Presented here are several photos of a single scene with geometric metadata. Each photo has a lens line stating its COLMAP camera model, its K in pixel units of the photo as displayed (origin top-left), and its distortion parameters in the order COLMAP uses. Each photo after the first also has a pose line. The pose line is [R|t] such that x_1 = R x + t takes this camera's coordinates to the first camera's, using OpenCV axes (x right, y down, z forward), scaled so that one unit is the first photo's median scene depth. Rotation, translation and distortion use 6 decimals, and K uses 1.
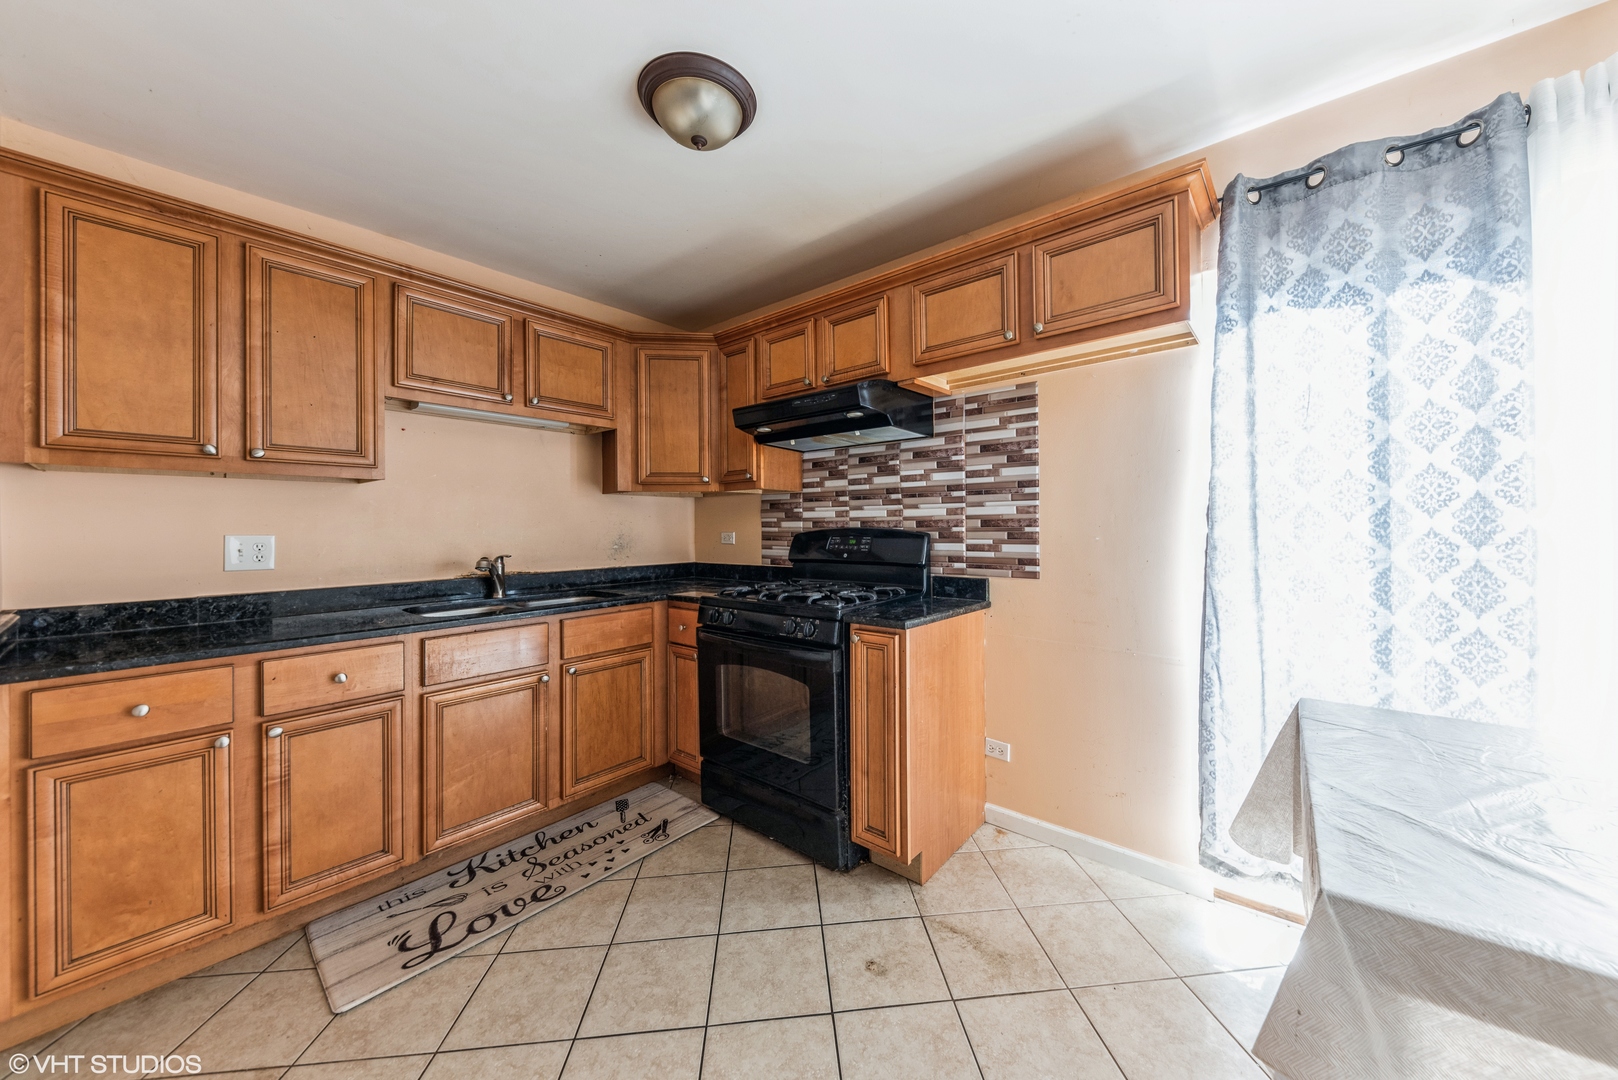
lens RADIAL K [[575.0, 0, 813.4], [0, 575.0, 529.9], [0, 0, 1]] dist [0.003358, -0.000332]
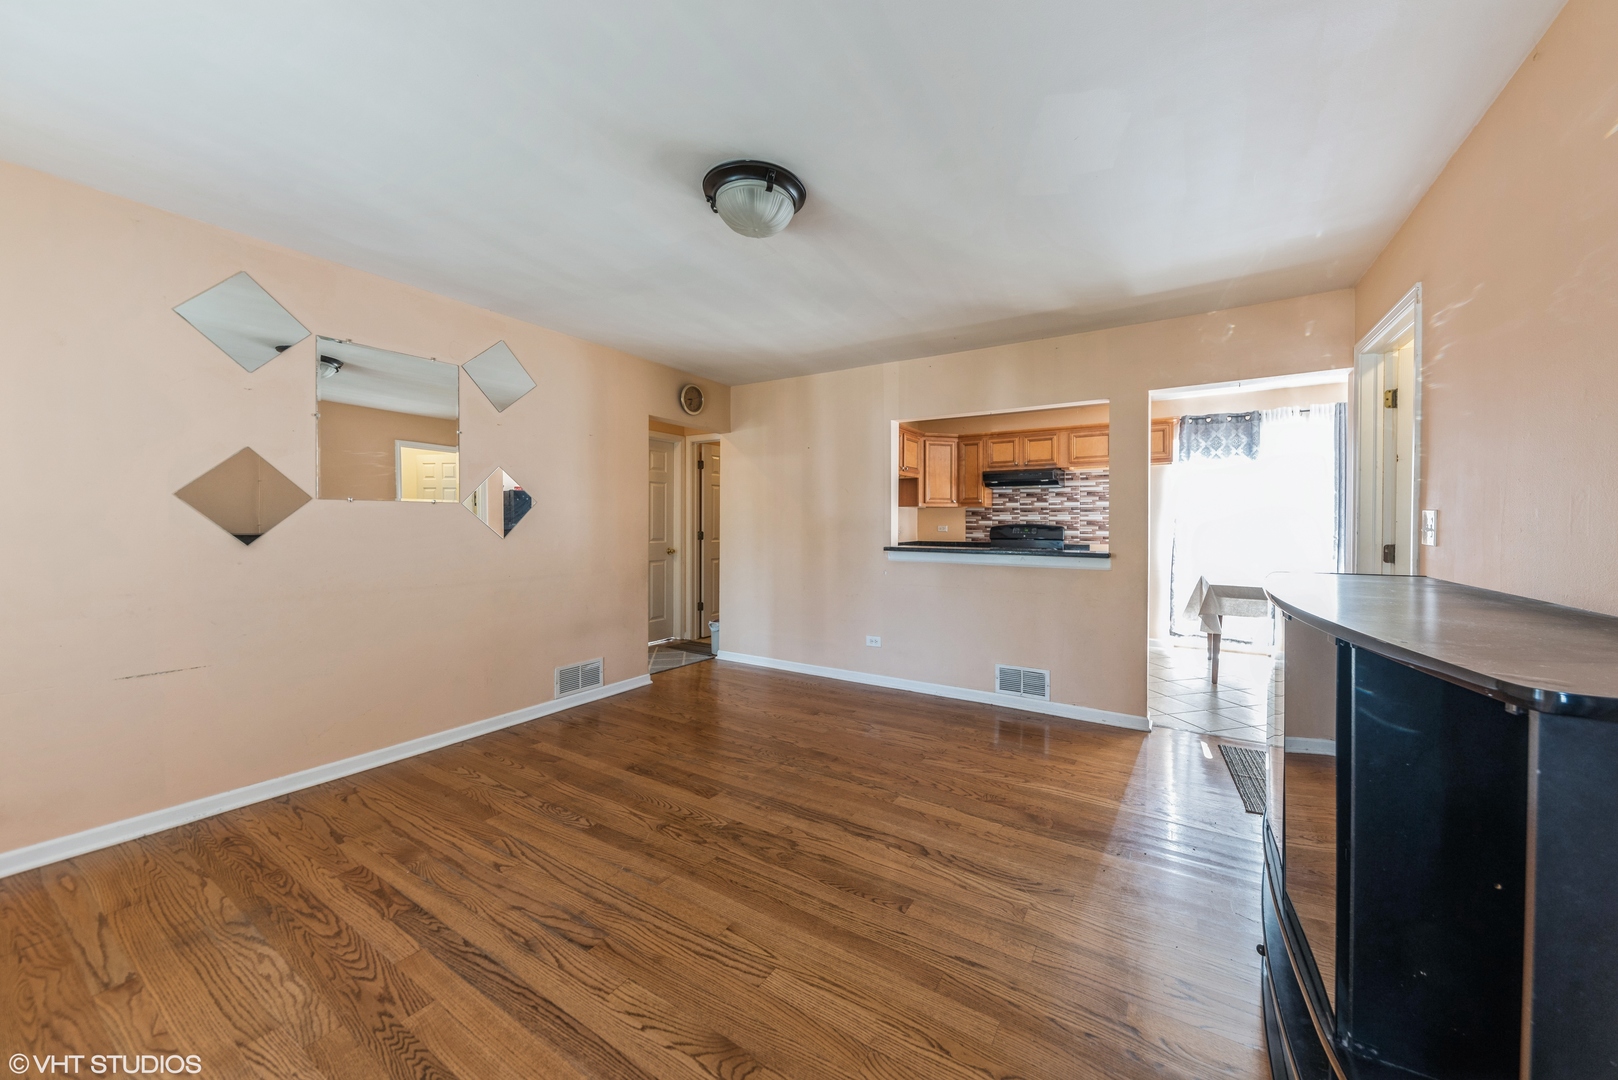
lens RADIAL K [[575.0, 0, 816.3], [0, 575.0, 533.6], [0, 0, 1]] dist [0.003358, -0.000332]
pose [[0.988153, 0.005519, 0.153372, -1.265030], [-0.008313, 0.999811, 0.017580, 0.000570], [-0.153246, -0.018647, 0.988012, -1.316527]]
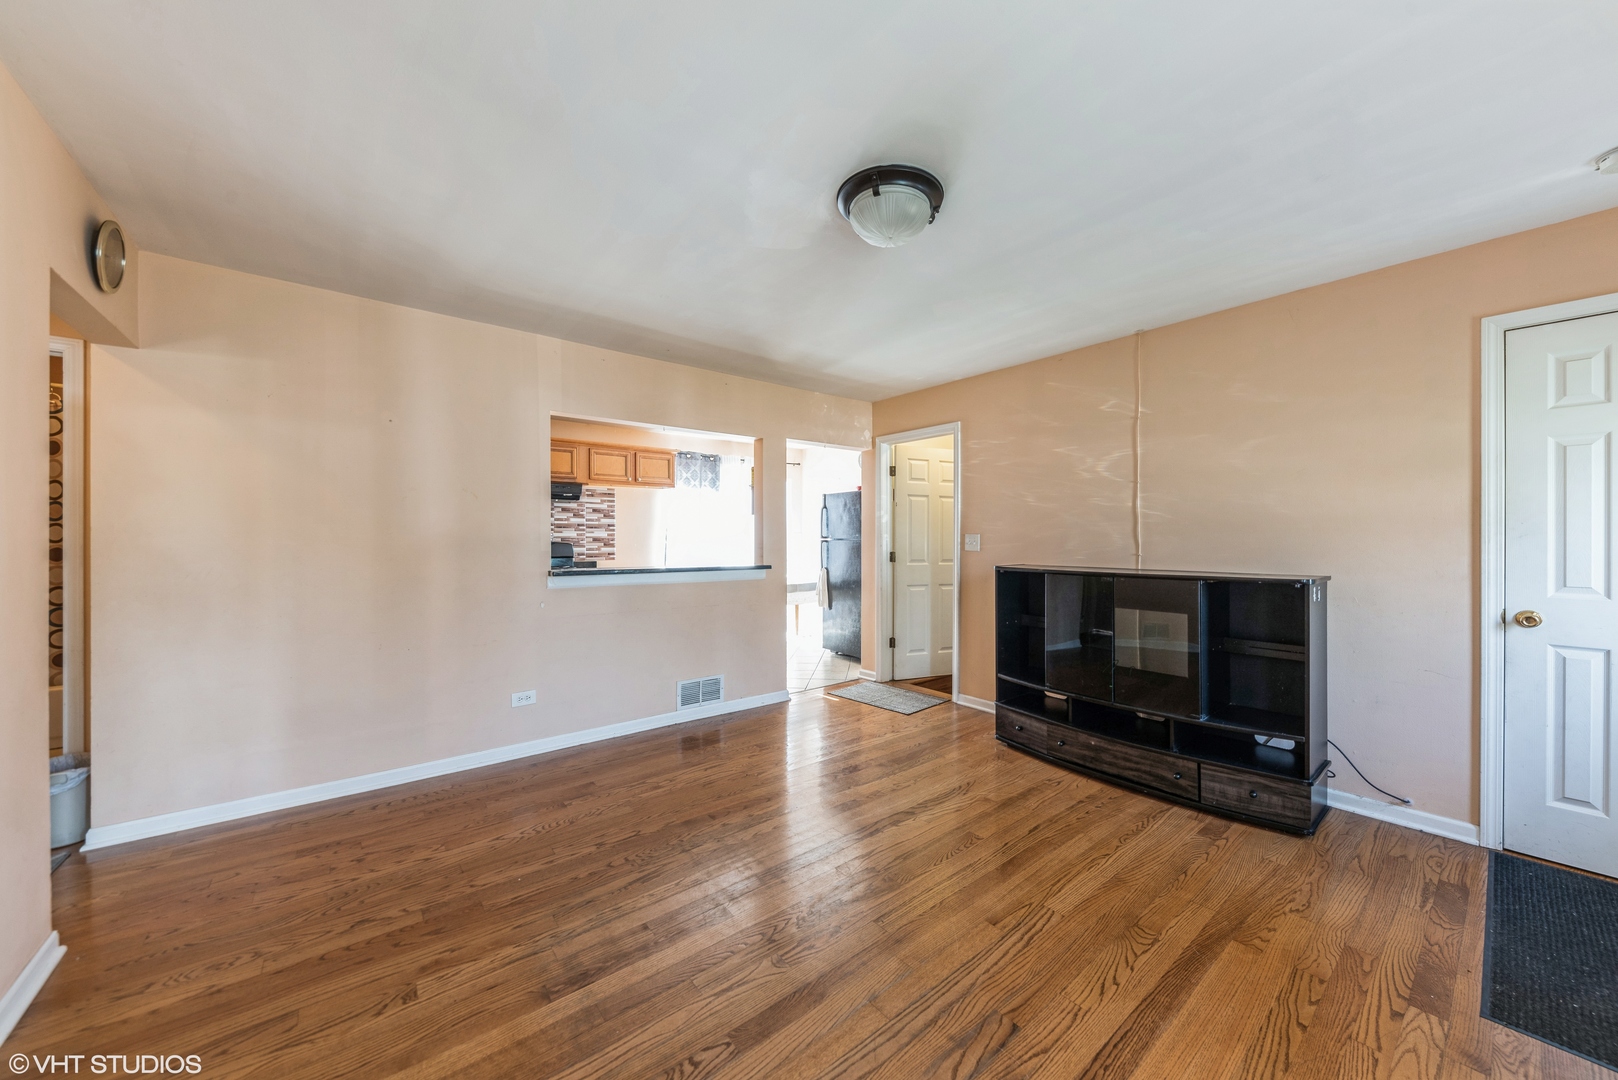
lens RADIAL K [[575.0, 0, 857.1], [0, 575.0, 545.5], [0, 0, 1]] dist [0.003358, -0.000332]
pose [[0.155881, -0.005923, 0.987758, -2.028276], [-0.000790, 0.999981, 0.006121, -0.002190], [-0.987776, -0.001735, 0.155873, -0.553280]]
